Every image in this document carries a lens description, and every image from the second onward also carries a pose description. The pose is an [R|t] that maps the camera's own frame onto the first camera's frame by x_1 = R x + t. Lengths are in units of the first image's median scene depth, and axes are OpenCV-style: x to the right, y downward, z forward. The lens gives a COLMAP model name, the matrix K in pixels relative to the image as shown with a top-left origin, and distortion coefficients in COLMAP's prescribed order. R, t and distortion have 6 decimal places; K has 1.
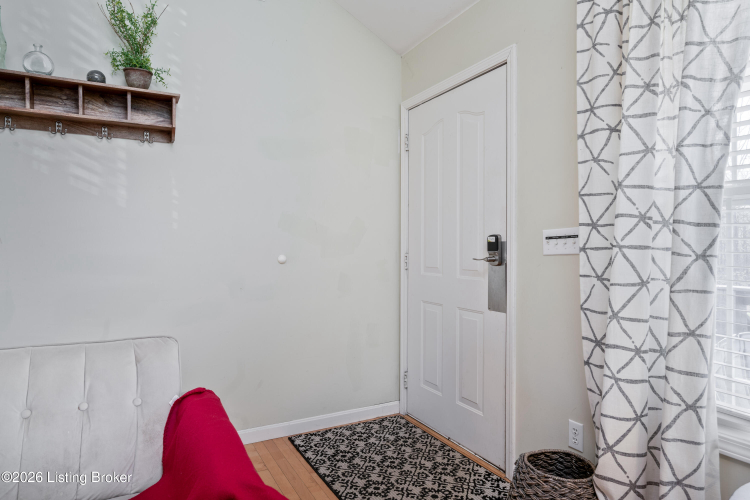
lens RADIAL K [[425.8, 0, 375.0], [0, 425.8, 250.0], [0, 0, 1]] dist [0.000180, -0.000006]
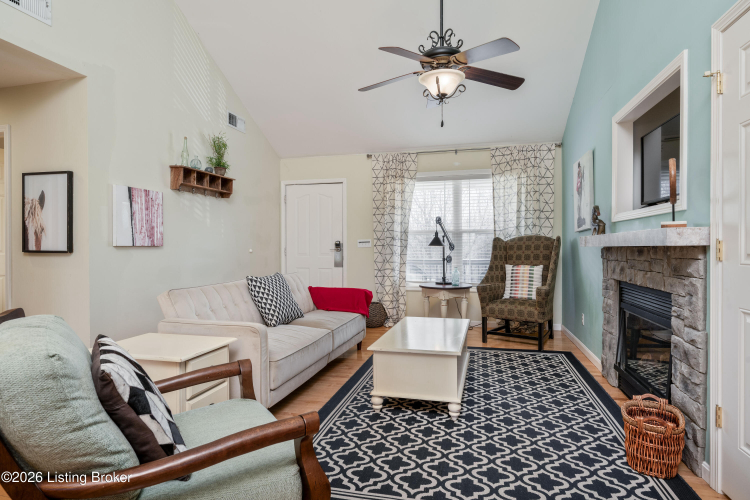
lens RADIAL K [[401.1, 0, 375.0], [0, 401.1, 250.0], [0, 0, 1]] dist [-0.000285, 0.000459]
pose [[0.677477, -0.012659, 0.735435, -1.544816], [0.009651, 0.999919, 0.008321, 0.005249], [-0.735480, 0.001460, 0.677545, -1.012344]]
